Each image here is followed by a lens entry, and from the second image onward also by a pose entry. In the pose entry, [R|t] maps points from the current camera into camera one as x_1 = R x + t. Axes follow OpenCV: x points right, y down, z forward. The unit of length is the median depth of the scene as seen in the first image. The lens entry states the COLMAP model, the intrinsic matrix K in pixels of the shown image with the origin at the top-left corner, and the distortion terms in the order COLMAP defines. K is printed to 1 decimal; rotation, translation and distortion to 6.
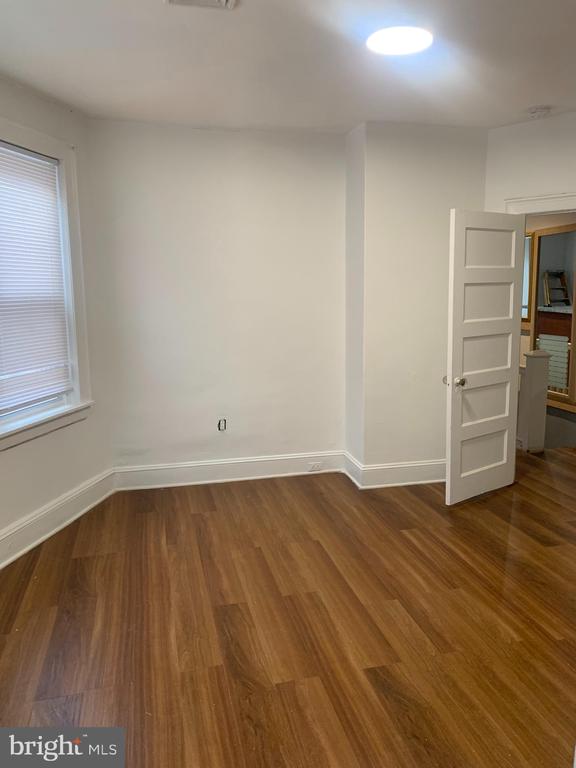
lens RADIAL K [[587.6, 0, 291.5], [0, 587.6, 383.6], [0, 0, 1]] dist [0.034727, -0.044677]
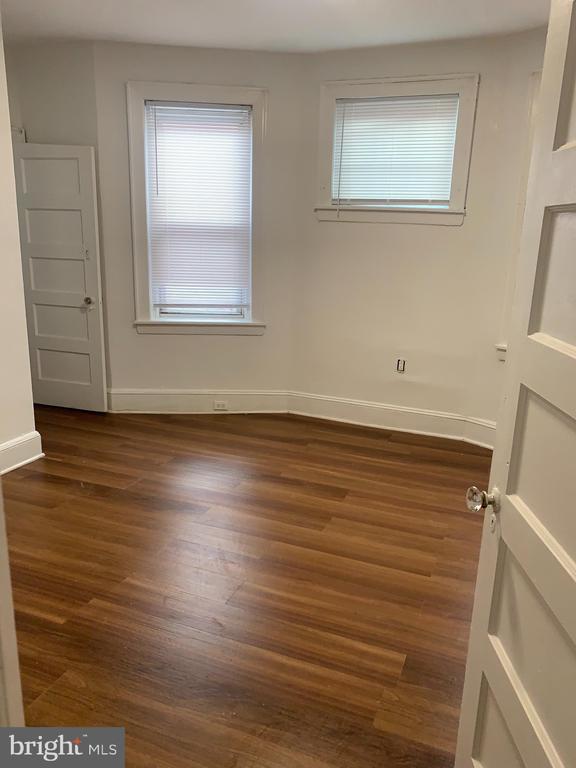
lens RADIAL K [[587.6, 0, 291.4], [0, 587.6, 381.7], [0, 0, 1]] dist [0.034727, -0.044677]
pose [[-0.586395, 0.200313, -0.784866, 0.896661], [-0.156371, 0.922721, 0.352326, -0.246635], [0.794788, 0.329333, -0.509756, 1.552967]]
